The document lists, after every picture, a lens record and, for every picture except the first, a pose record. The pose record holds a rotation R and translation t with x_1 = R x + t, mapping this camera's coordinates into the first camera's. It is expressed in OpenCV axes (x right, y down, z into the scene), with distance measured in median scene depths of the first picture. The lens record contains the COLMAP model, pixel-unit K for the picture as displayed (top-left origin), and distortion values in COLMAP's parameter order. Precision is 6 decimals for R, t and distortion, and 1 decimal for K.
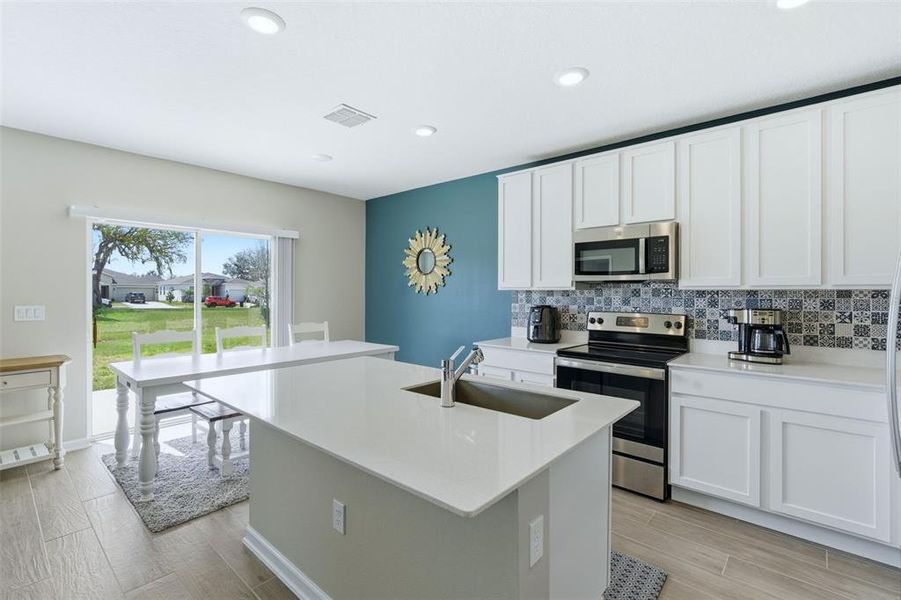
lens RADIAL K [[409.0, 0, 441.2], [0, 409.0, 295.7], [0, 0, 1]] dist [-0.005045, 0.000475]
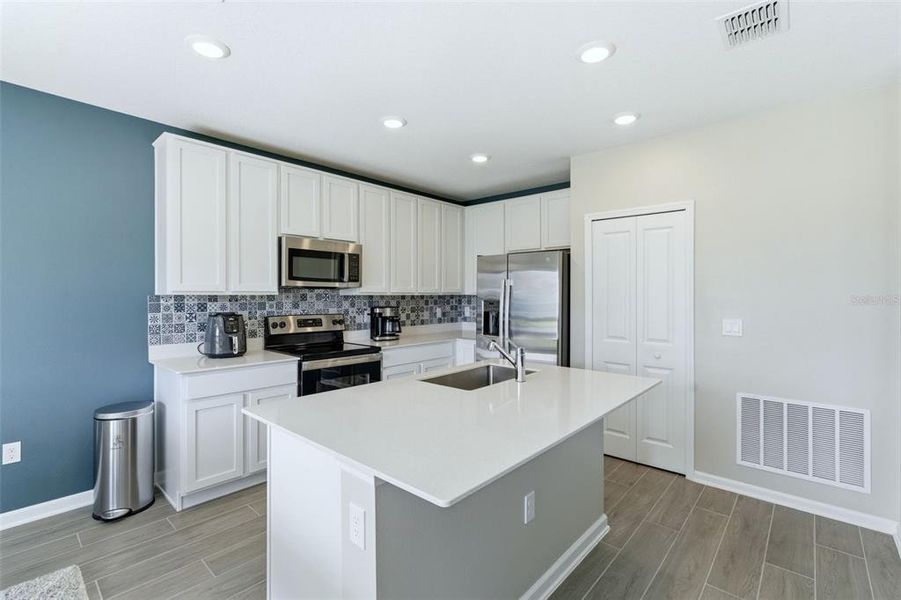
lens RADIAL K [[409.0, 0, 444.5], [0, 409.0, 298.2], [0, 0, 1]] dist [-0.005045, 0.000475]
pose [[0.002117, -0.005839, 0.999981, -0.671550], [0.010788, 0.999925, 0.005816, -0.007324], [-0.999940, 0.010776, 0.002179, 0.624531]]
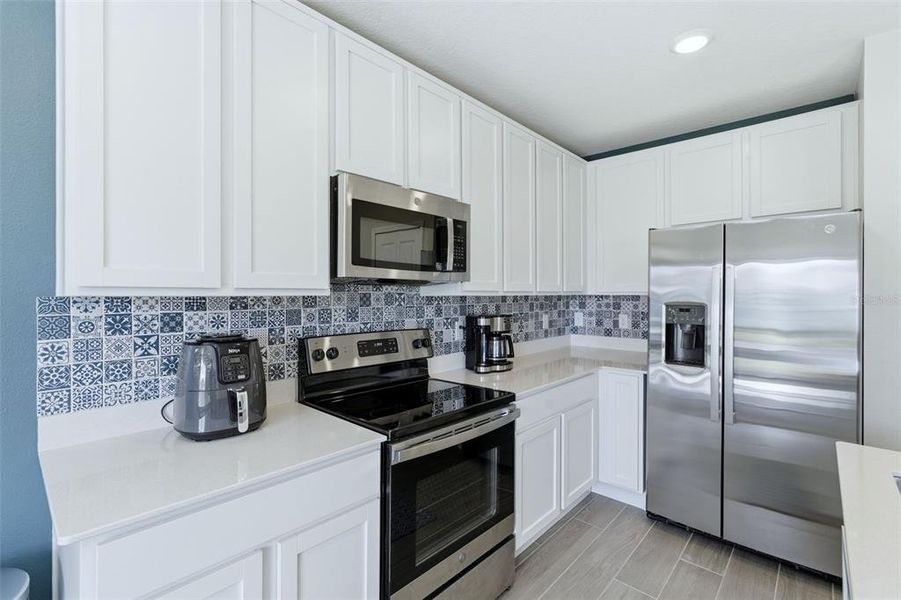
lens RADIAL K [[409.0, 0, 447.4], [0, 409.0, 295.6], [0, 0, 1]] dist [-0.005045, 0.000475]
pose [[0.007177, -0.000547, 0.999974, -0.152843], [0.011582, 0.999933, 0.000464, -0.012871], [-0.999907, 0.011578, 0.007182, 0.893712]]
